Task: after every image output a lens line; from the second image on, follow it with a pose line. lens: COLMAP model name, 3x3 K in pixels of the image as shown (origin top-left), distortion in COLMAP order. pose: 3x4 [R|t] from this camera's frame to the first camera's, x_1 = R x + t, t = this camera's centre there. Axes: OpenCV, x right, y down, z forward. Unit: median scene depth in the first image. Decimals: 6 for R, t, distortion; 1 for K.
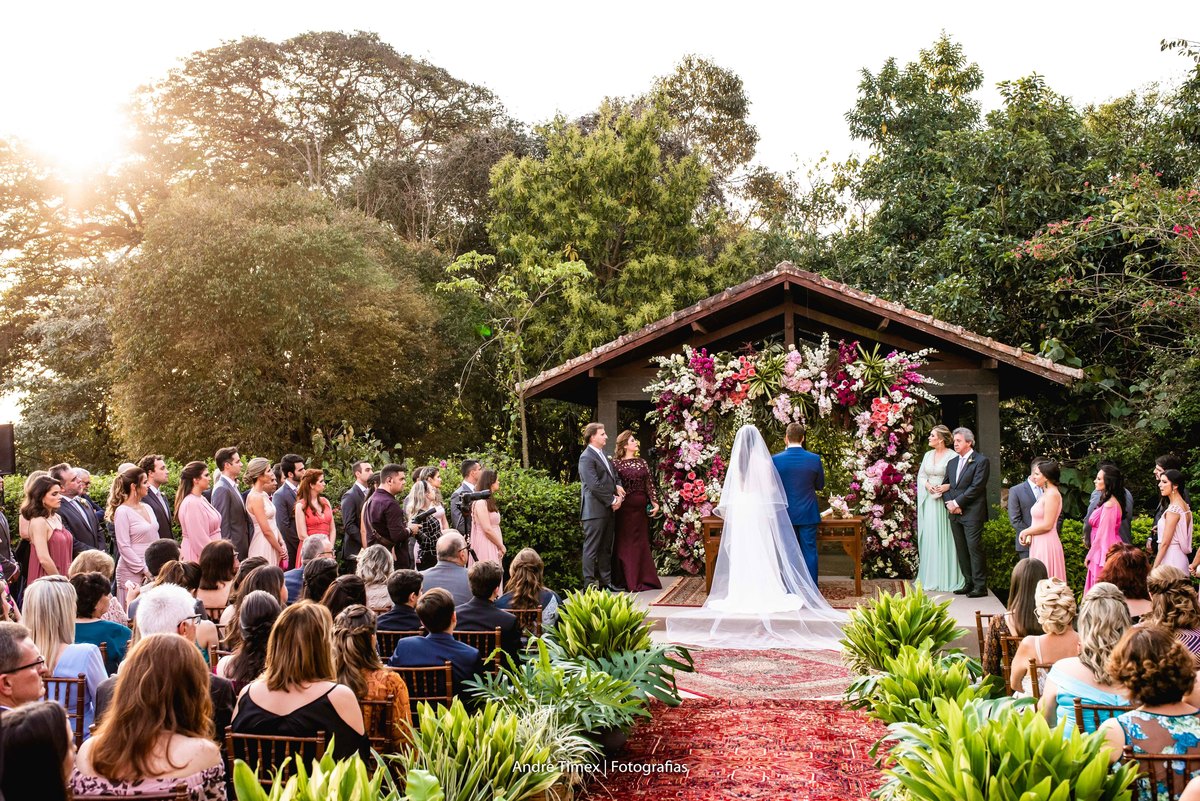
lens RADIAL K [[1242.5, 0, 597.7], [0, 1242.5, 367.5], [0, 0, 1]] dist [-0.065783, 0.140577]
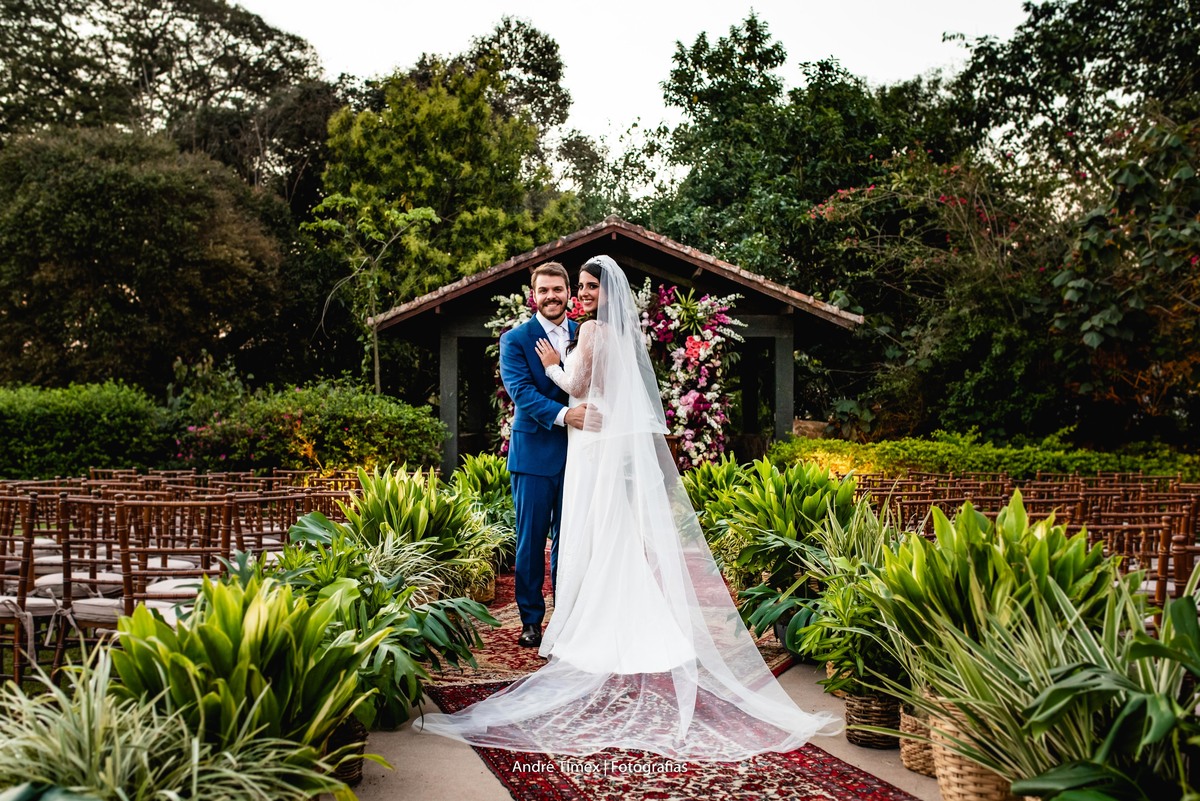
lens RADIAL K [[1242.5, 0, 597.7], [0, 1242.5, 367.5], [0, 0, 1]] dist [-0.065783, 0.140577]
pose [[0.987390, 0.016728, 0.157419, -0.032480], [-0.021667, 0.999324, 0.029714, 0.017274], [-0.156815, -0.032751, 0.987085, -0.098841]]
